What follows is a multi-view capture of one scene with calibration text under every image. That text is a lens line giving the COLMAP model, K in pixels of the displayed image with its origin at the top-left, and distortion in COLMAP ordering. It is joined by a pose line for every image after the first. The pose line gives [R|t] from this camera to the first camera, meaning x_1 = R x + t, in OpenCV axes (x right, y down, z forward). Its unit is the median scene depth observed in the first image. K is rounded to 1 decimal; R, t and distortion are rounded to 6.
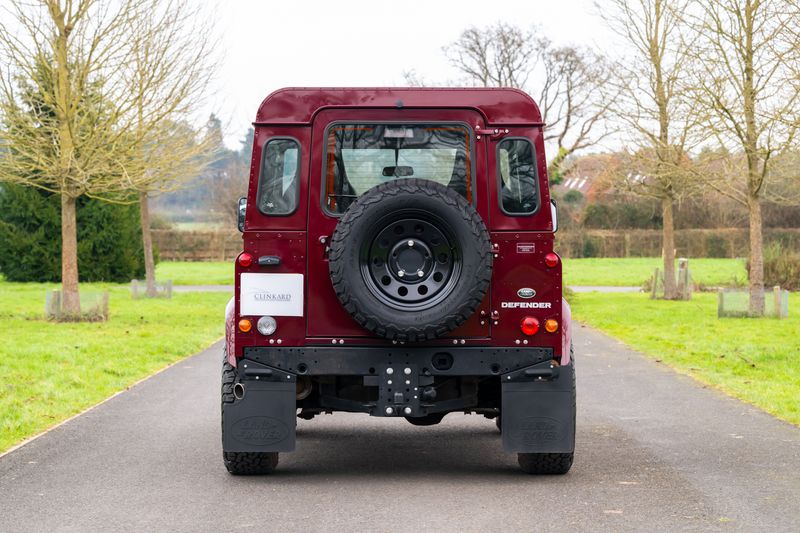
lens RADIAL K [[2193.9, 0, 400.0], [0, 2193.9, 266.5], [0, 0, 1]] dist [0.011691, 0.133583]
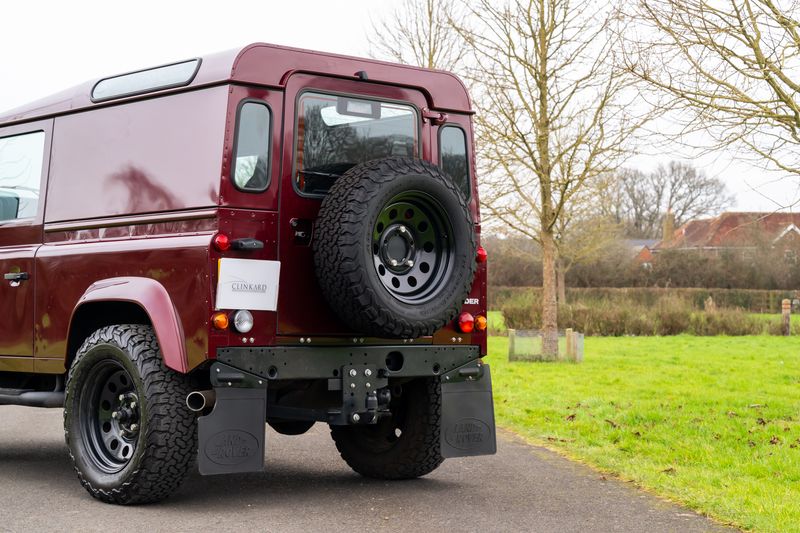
lens RADIAL K [[1586.3, 0, 400.0], [0, 1586.3, 266.5], [0, 0, 1]] dist [0.029719, 0.038409]
pose [[0.992315, 0.015494, 0.122766, 0.011347], [-0.011293, 0.999329, -0.034840, 0.004901], [-0.123224, 0.033186, 0.991824, 0.234630]]
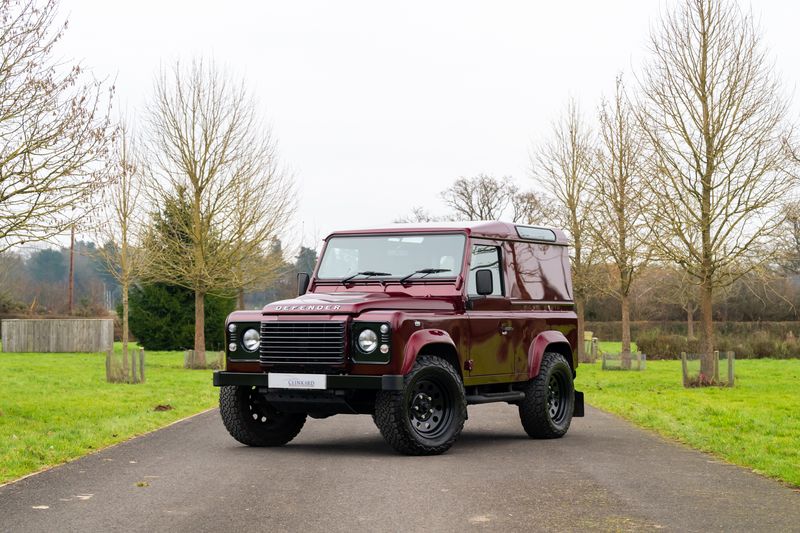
lens RADIAL K [[1680.1, 0, 400.0], [0, 1680.1, 266.5], [0, 0, 1]] dist [0.048636, 0.079456]
pose [[0.999928, 0.007820, -0.009122, 0.005200], [-0.008279, 0.998645, -0.051370, 0.008191], [0.008708, 0.051442, 0.998638, -0.163115]]
